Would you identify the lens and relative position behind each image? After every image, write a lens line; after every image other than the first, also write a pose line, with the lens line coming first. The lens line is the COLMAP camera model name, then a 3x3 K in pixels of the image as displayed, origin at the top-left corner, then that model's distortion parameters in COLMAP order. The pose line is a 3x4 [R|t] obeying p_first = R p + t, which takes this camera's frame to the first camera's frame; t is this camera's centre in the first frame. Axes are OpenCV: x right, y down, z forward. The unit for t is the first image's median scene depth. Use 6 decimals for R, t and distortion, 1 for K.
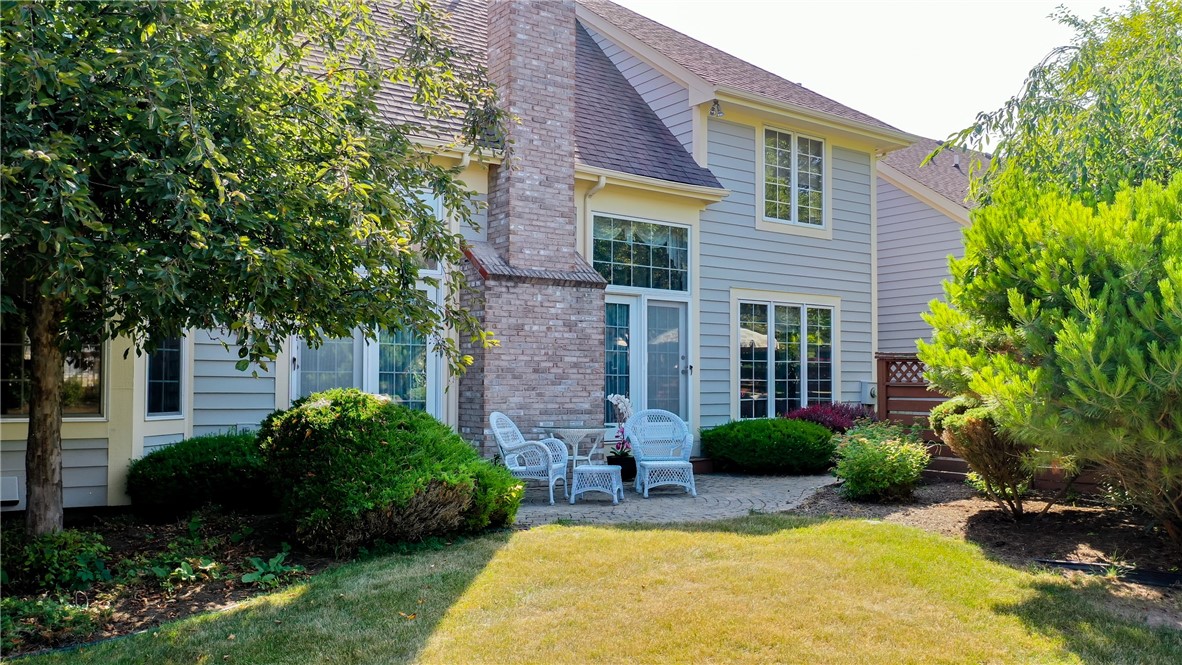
lens RADIAL K [[954.1, 0, 591.0], [0, 954.1, 332.5], [0, 0, 1]] dist [-0.002750, -0.000985]
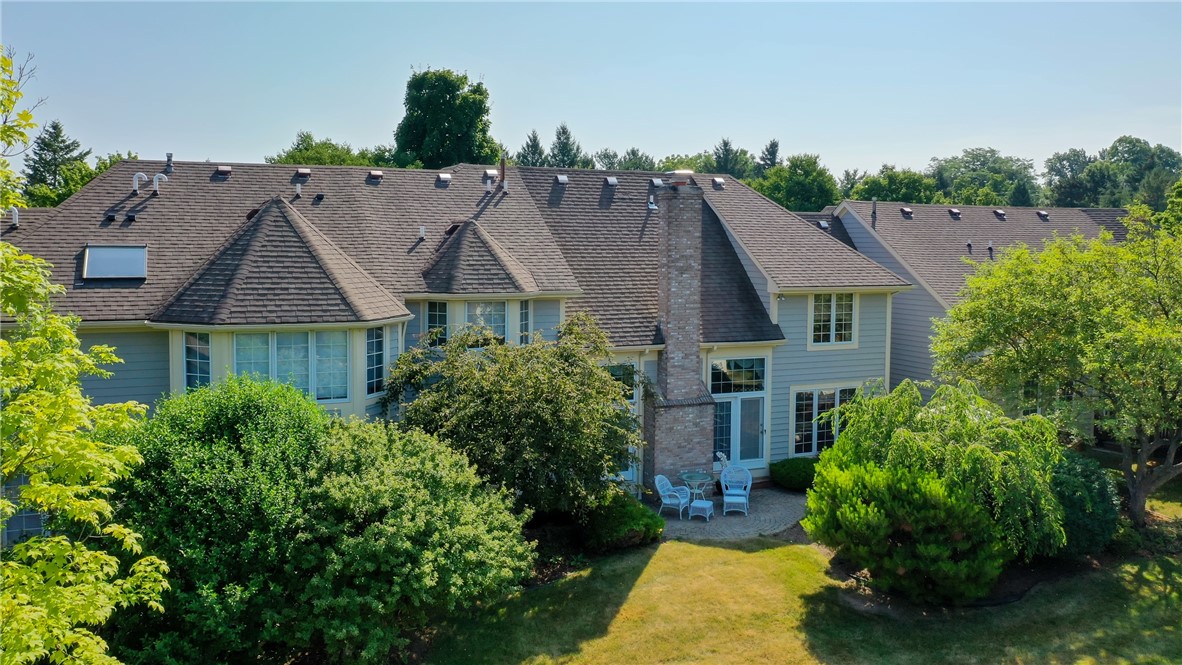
lens RADIAL K [[946.4, 0, 587.9], [0, 946.4, 277.3], [0, 0, 1]] dist [-0.006695, 0.002661]
pose [[0.976357, 0.016994, -0.215496, 0.185887], [0.004088, 0.995275, 0.097007, -0.524251], [0.216126, -0.095594, 0.971674, -1.031460]]
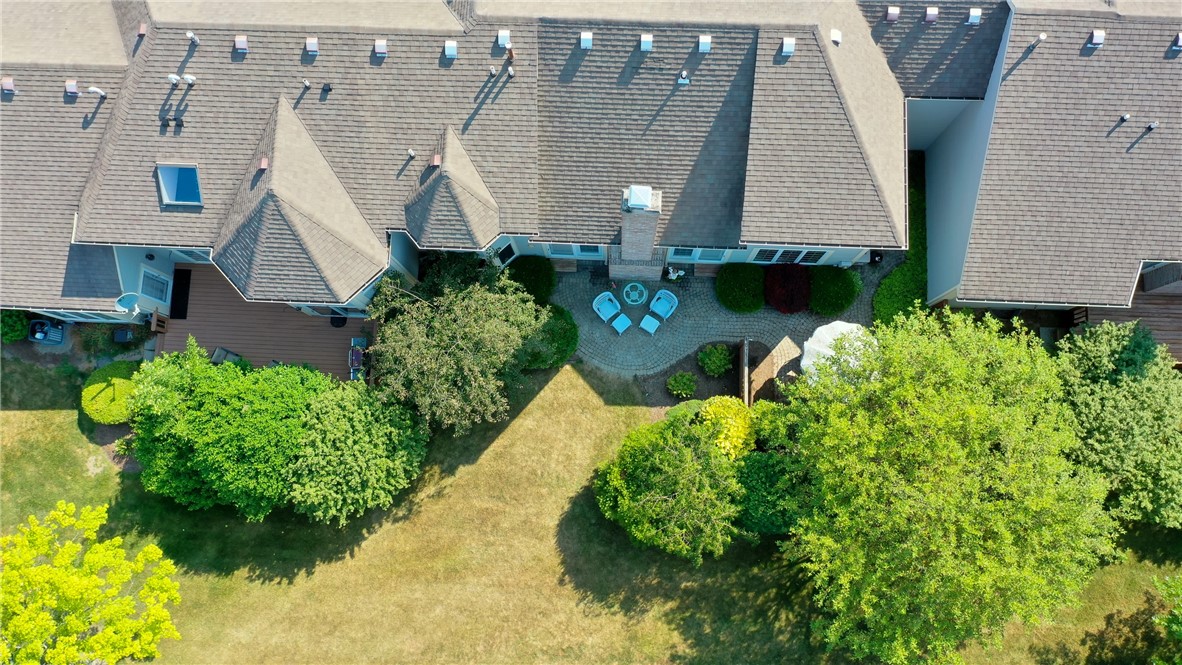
lens RADIAL K [[983.9, 0, 591.0], [0, 983.9, 332.5], [0, 0, 1]] dist [-0.001498, 0.000383]
pose [[0.781786, 0.612156, -0.118640, 0.282886], [0.060969, 0.114309, 0.991573, -2.633362], [0.620559, -0.782431, 0.052043, 0.622019]]
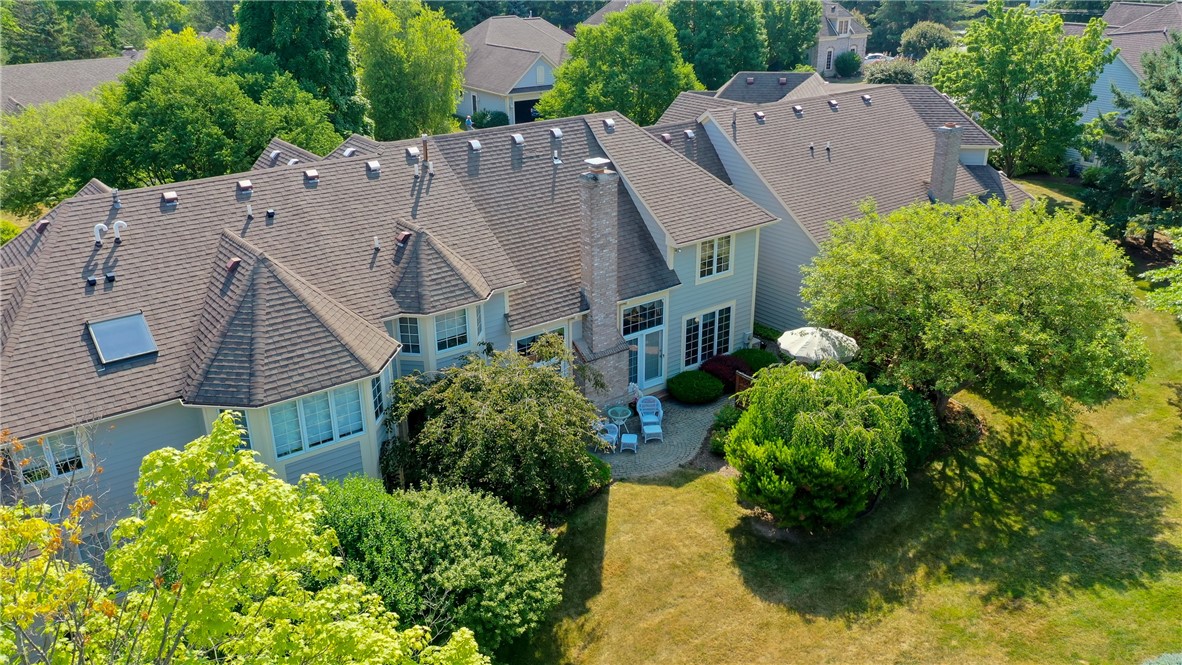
lens RADIAL K [[954.1, 0, 591.0], [0, 954.1, 332.5], [0, 0, 1]] dist [-0.002750, -0.000985]
pose [[0.999702, -0.014971, 0.019267, -0.133557], [0.005106, 0.900528, 0.434767, -1.180773], [-0.023860, -0.434539, 0.900337, -1.232991]]
